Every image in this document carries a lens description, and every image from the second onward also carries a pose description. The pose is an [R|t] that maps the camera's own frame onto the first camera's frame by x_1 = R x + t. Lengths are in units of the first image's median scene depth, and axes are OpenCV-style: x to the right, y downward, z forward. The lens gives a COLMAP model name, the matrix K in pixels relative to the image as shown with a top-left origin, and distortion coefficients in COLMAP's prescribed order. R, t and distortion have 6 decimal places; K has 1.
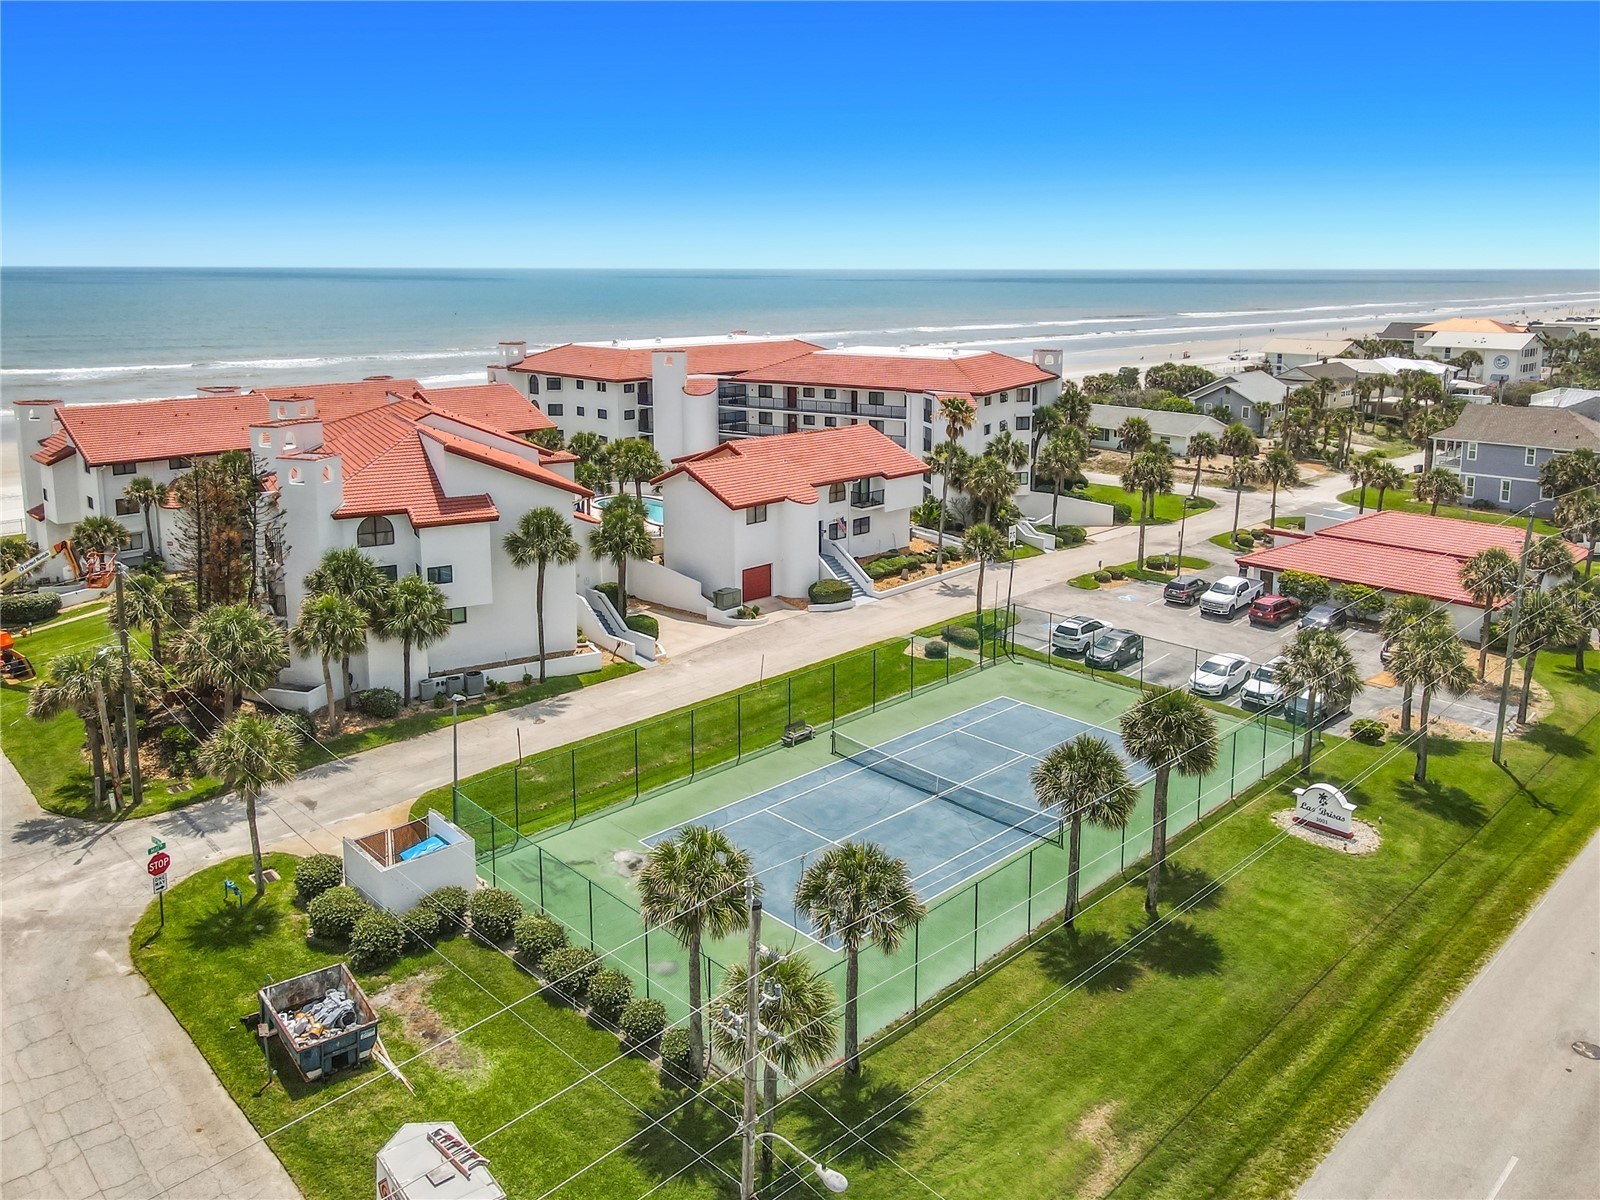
lens RADIAL K [[1180.4, 0, 802.2], [0, 1180.4, 460.4], [0, 0, 1]] dist [-0.042047, 0.080404]
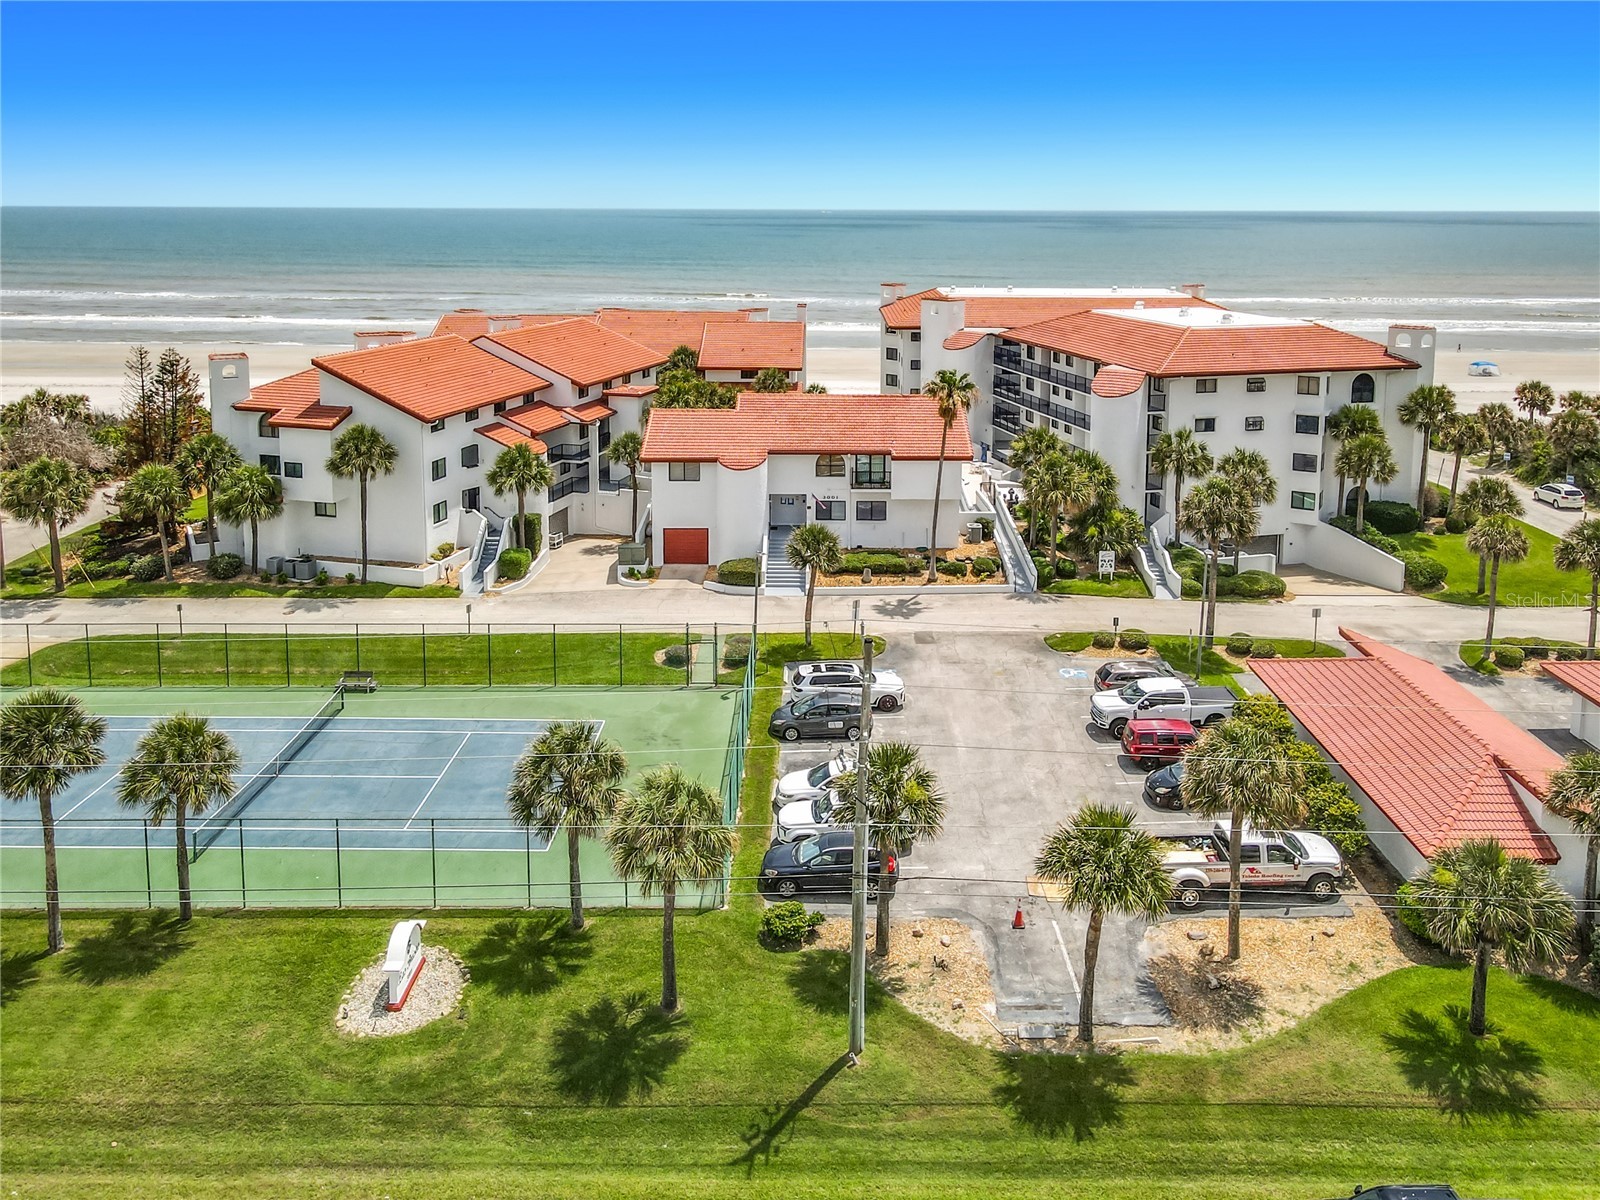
lens RADIAL K [[1207.4, 0, 847.4], [0, 1207.4, 407.2], [0, 0, 1]] dist [0.006728, 0.011288]
pose [[0.726407, 0.114952, -0.677583, 0.675120], [-0.118557, 0.992092, 0.041208, -0.057081], [0.676962, 0.050398, 0.734291, 0.389791]]
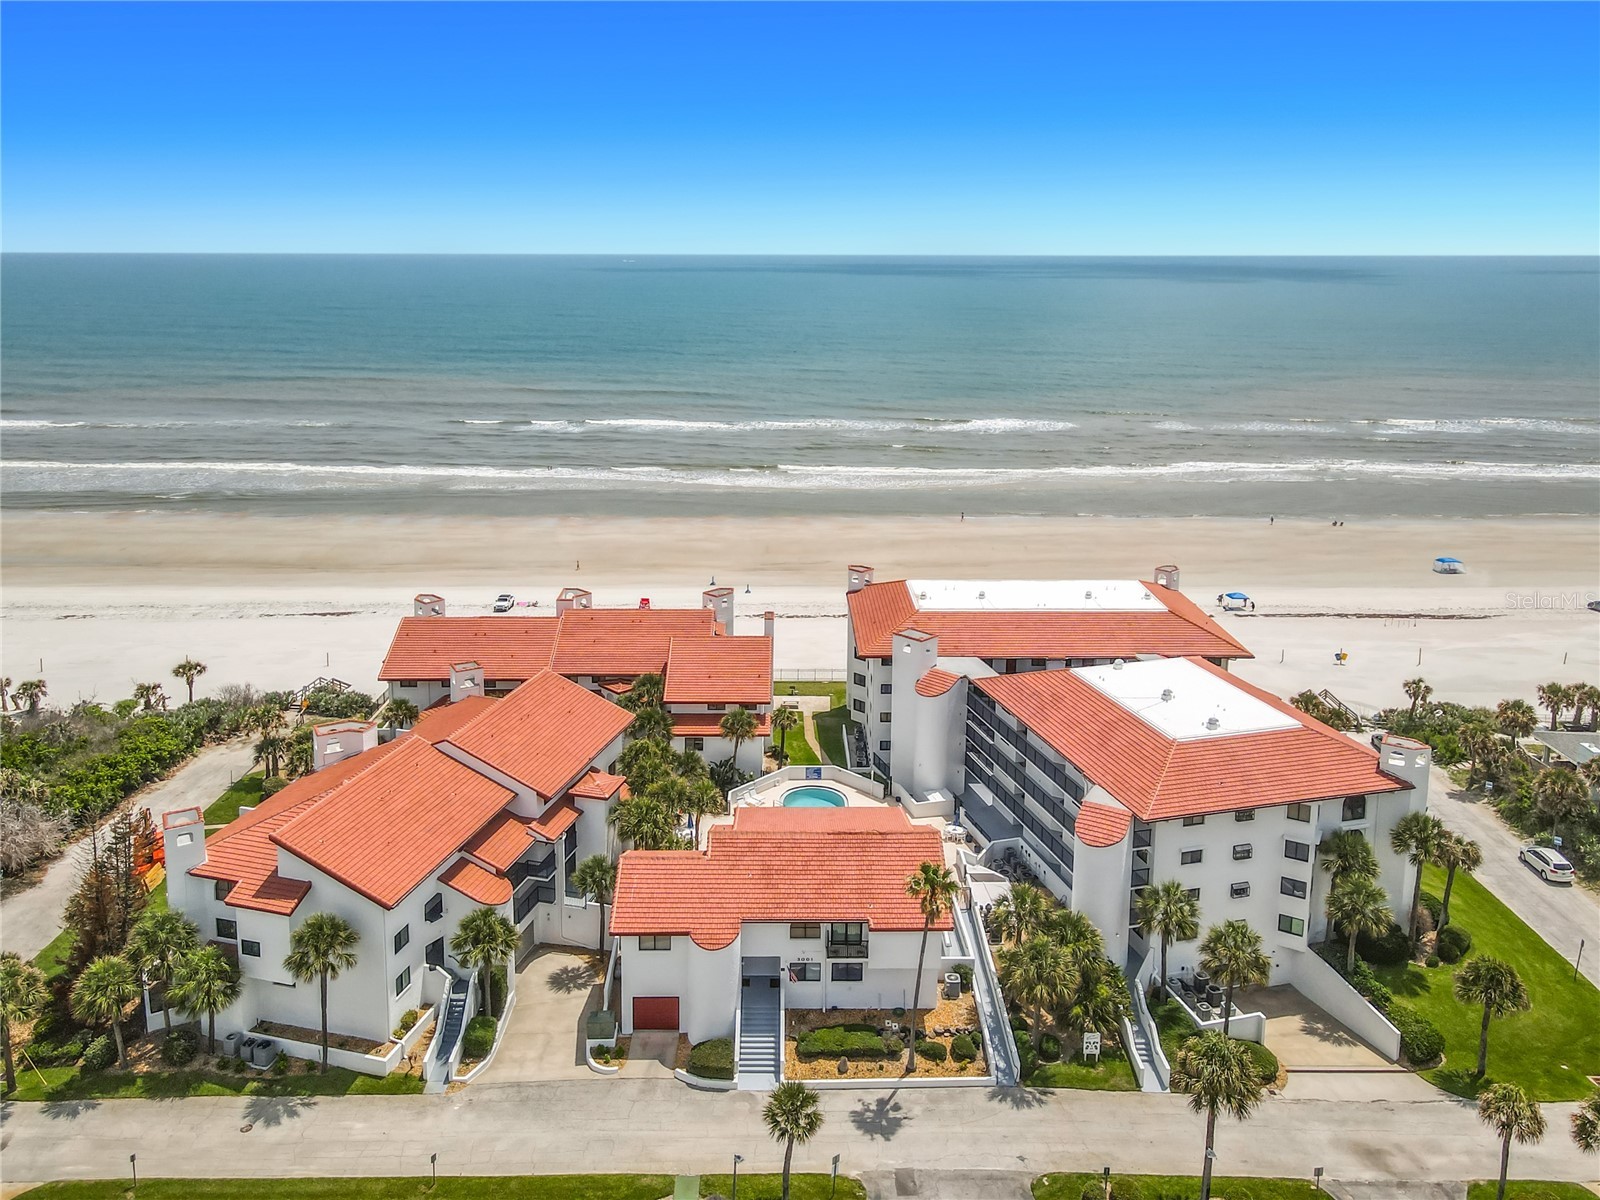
lens RADIAL K [[1182.8, 0, 793.2], [0, 1182.8, 500.7], [0, 0, 1]] dist [0.010596, 0.008745]
pose [[0.721562, 0.143847, -0.677242, 0.584877], [-0.119548, 0.989372, 0.082773, -0.364428], [0.681951, 0.021237, 0.731089, 0.408105]]
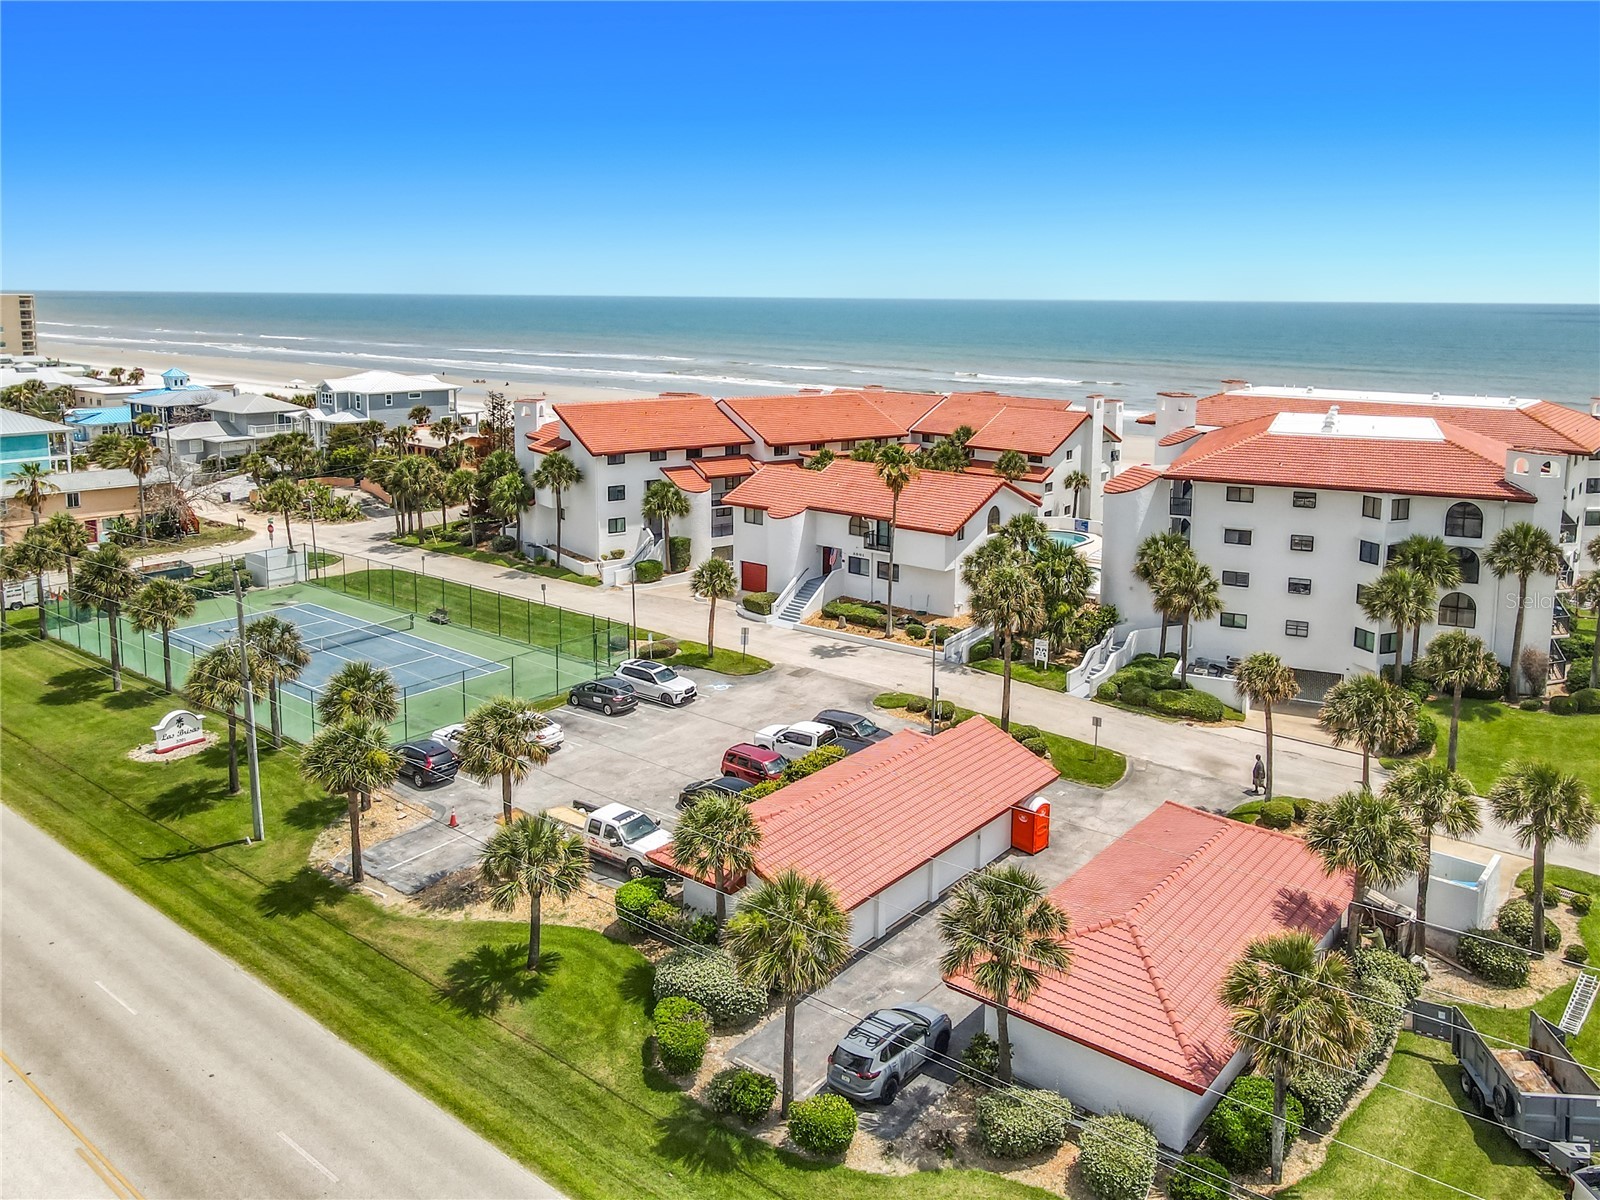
lens RADIAL K [[1217.8, 0, 857.2], [0, 1217.8, 471.4], [0, 0, 1]] dist [0.015517, -0.002231]
pose [[0.150705, 0.143225, -0.978149, 1.081194], [-0.174816, 0.977717, 0.116228, -0.143909], [0.972999, 0.153480, 0.172384, 0.880220]]
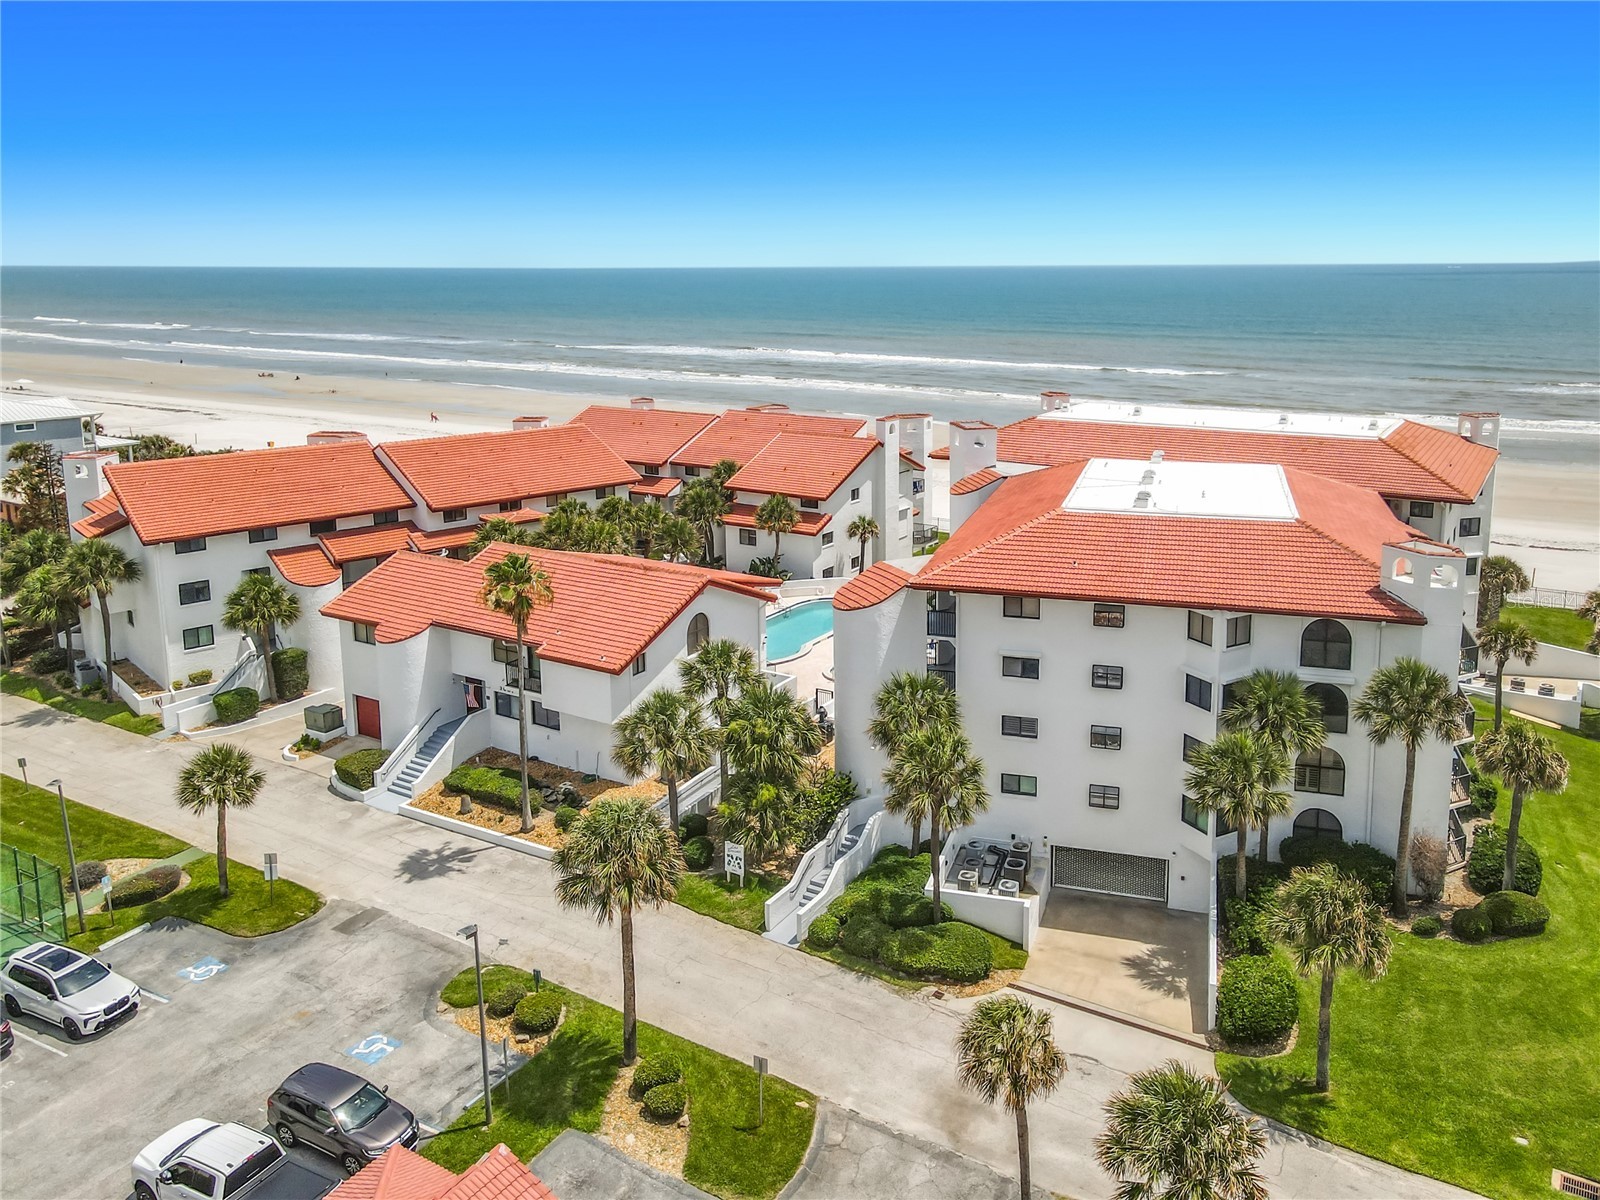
lens RADIAL K [[1195.7, 0, 903.6], [0, 1195.7, 458.5], [0, 0, 1]] dist [0.006241, 0.030295]
pose [[0.283696, 0.153176, -0.946601, 0.783910], [-0.159531, 0.980942, 0.110921, -0.208427], [0.945551, 0.119544, 0.302726, 1.069928]]
